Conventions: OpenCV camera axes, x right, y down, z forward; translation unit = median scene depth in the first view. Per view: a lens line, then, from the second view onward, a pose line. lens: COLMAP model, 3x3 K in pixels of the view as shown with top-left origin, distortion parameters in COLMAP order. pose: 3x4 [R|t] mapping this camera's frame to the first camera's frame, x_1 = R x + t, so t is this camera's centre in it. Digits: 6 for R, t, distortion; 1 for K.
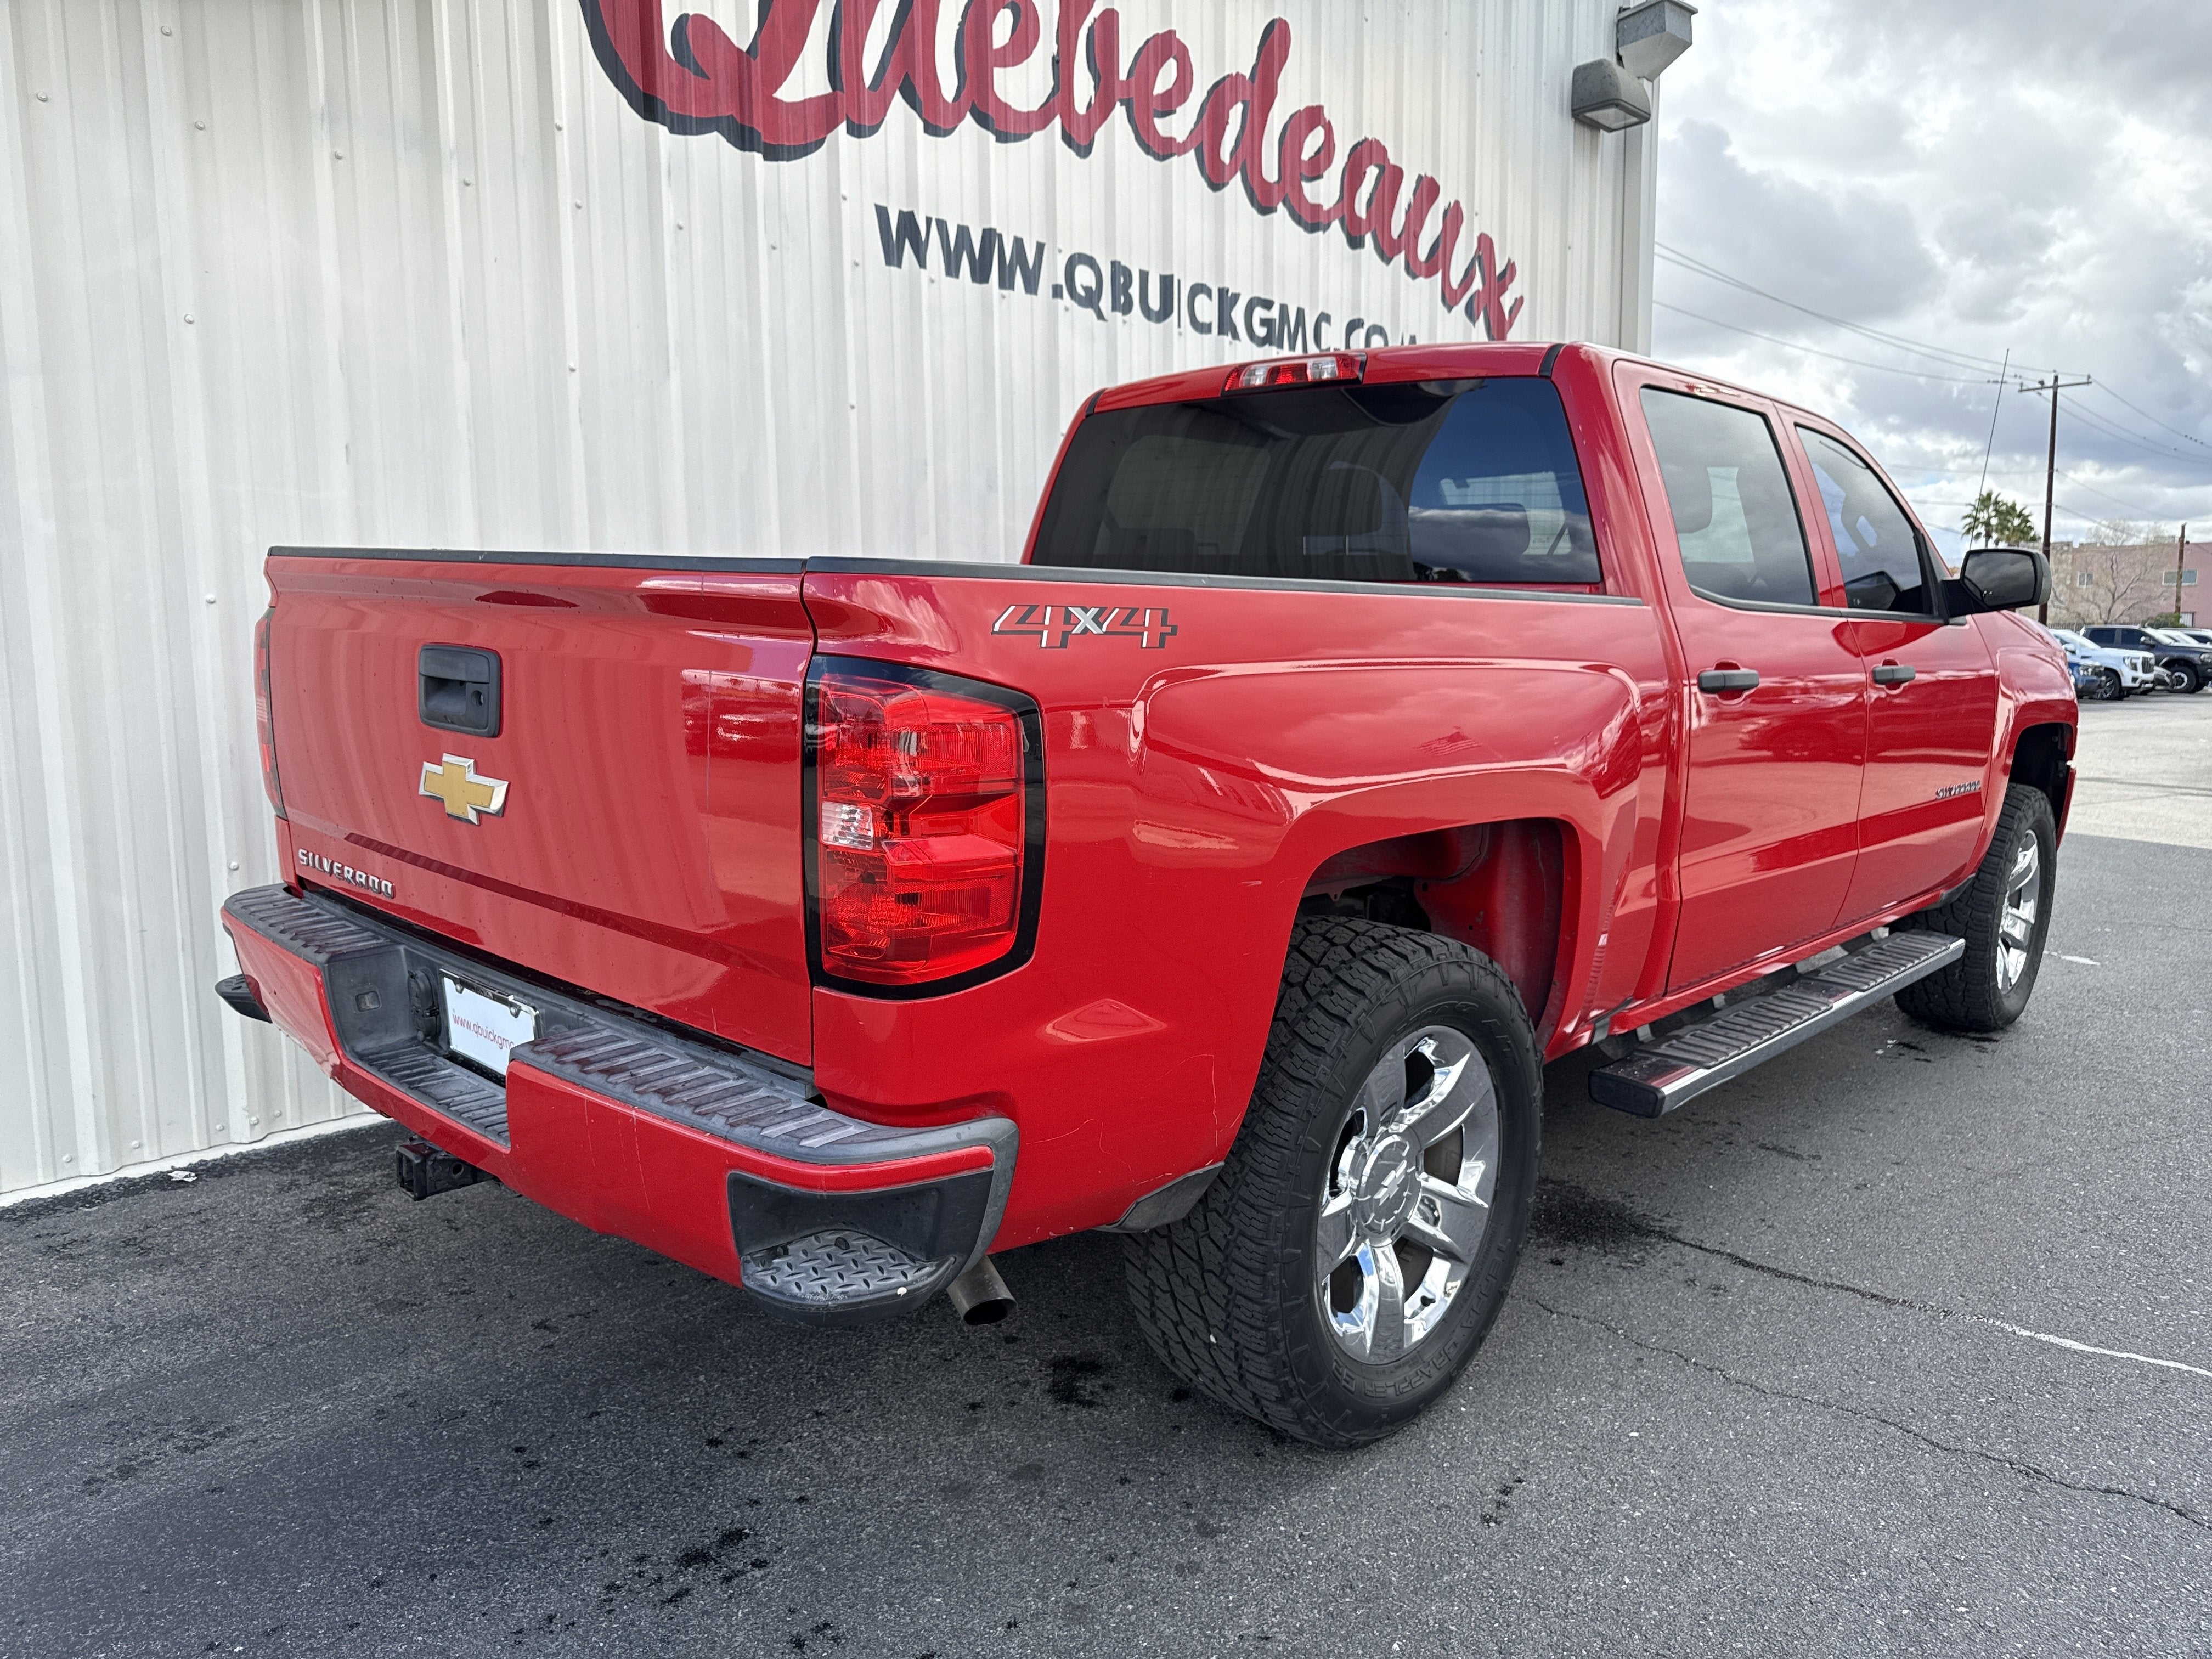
lens RADIAL K [[1572.4, 0, 1113.6], [0, 1572.4, 831.8], [0, 0, 1]] dist [0.011559, -0.018003]
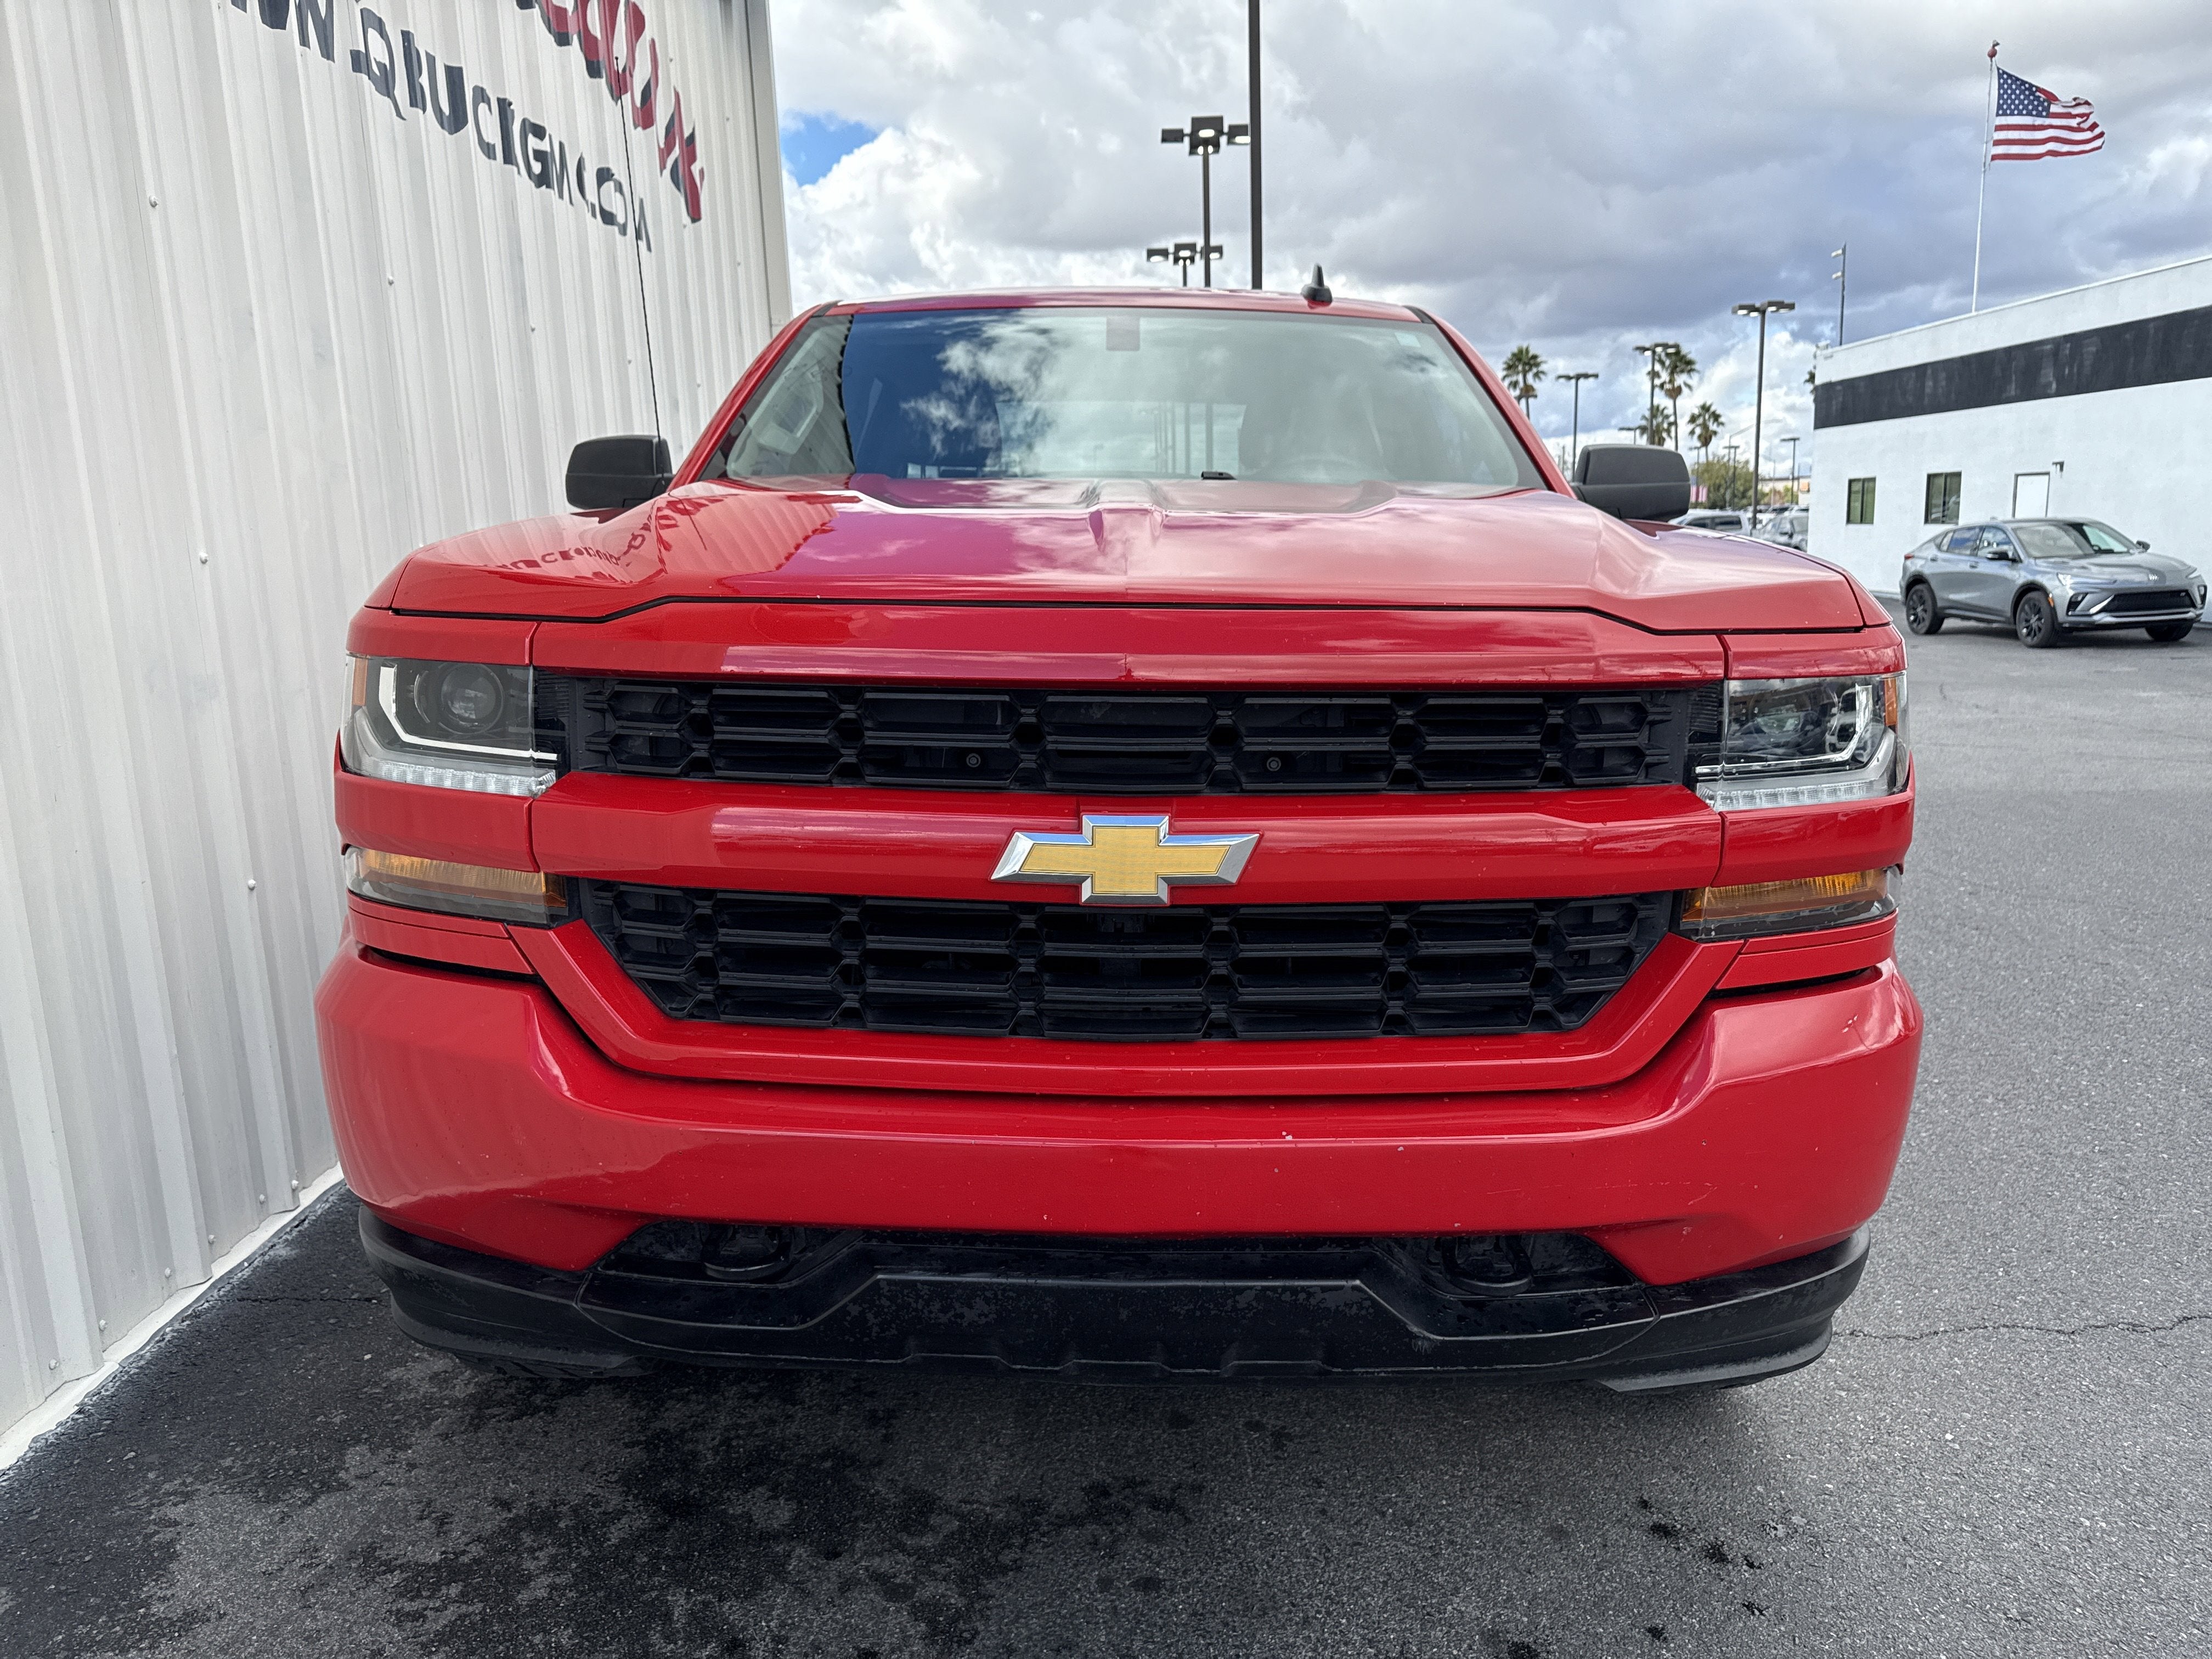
lens RADIAL K [[1572.4, 0, 1122.9], [0, 1572.4, 811.1], [0, 0, 1]] dist [0.011559, -0.018003]
pose [[0.731384, -0.132527, 0.668965, -0.274587], [0.103129, 0.991148, 0.083603, -0.053384], [-0.674123, 0.007844, 0.738578, 0.291135]]
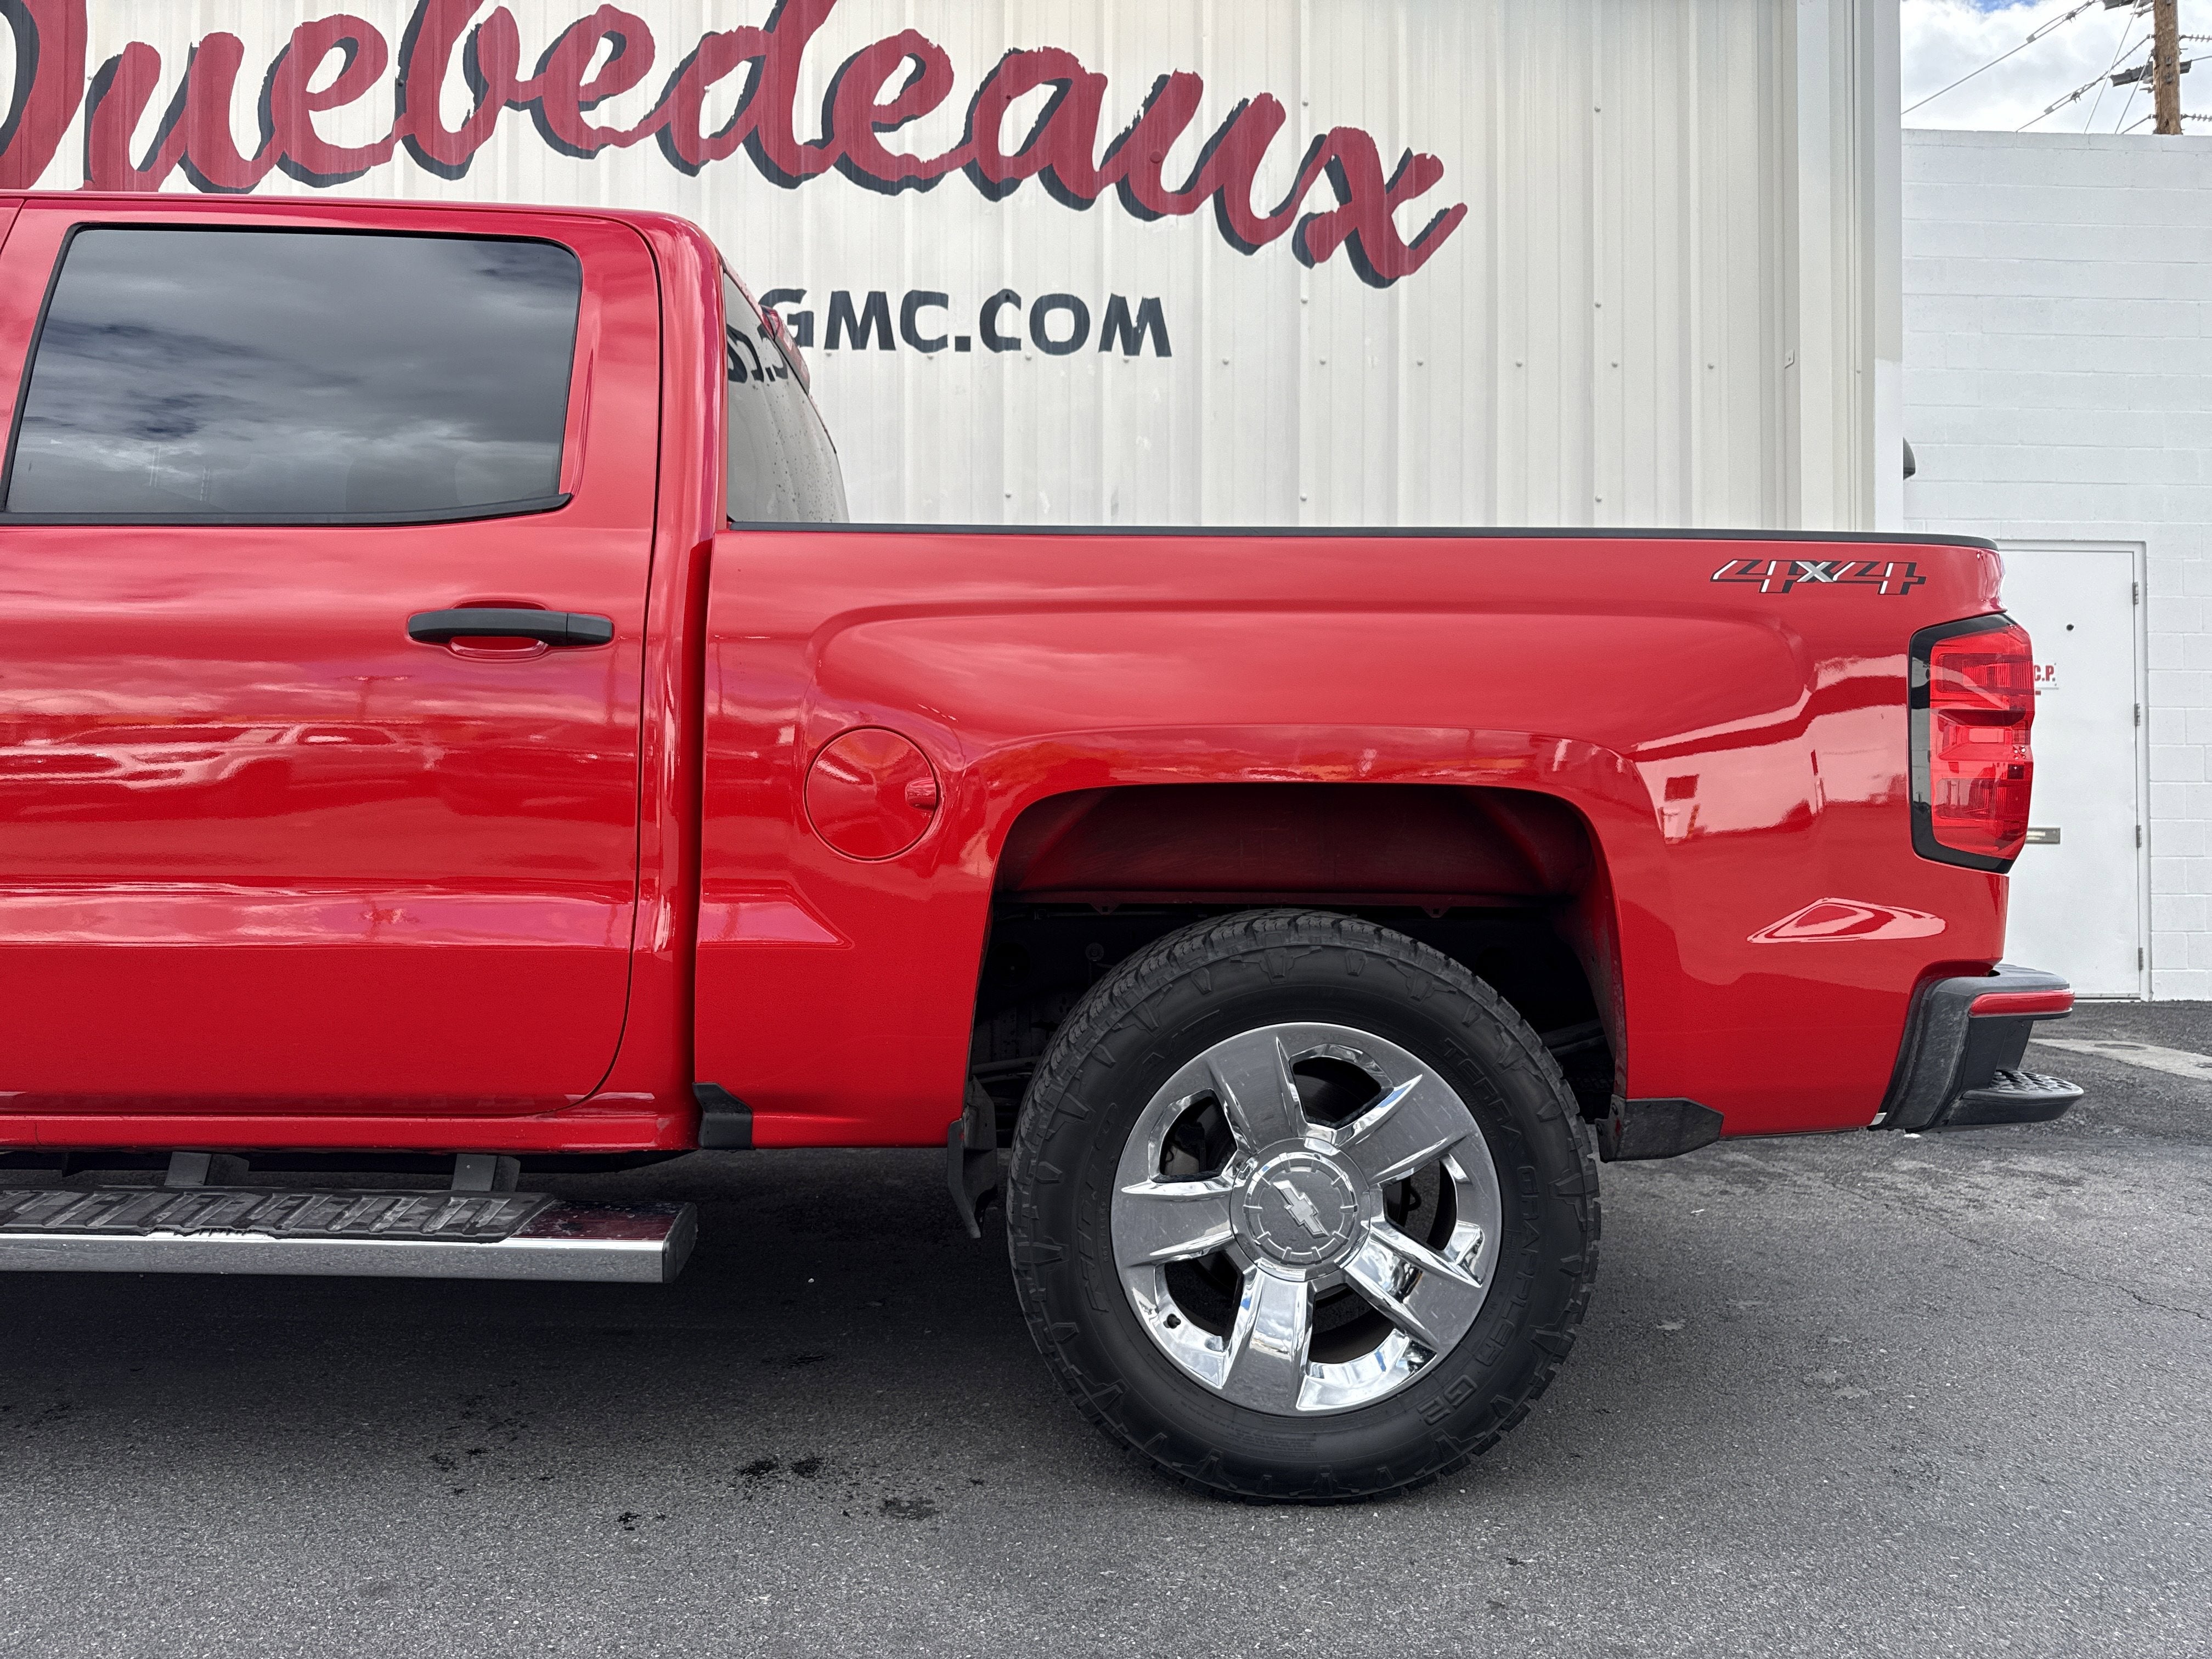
lens RADIAL K [[1572.4, 0, 1113.1], [0, 1572.4, 828.7], [0, 0, 1]] dist [0.011559, -0.018003]
pose [[0.714438, -0.005167, -0.699680, 0.837855], [-0.093670, 0.990265, -0.102959, -0.013849], [0.693400, 0.139097, 0.706999, 0.672222]]
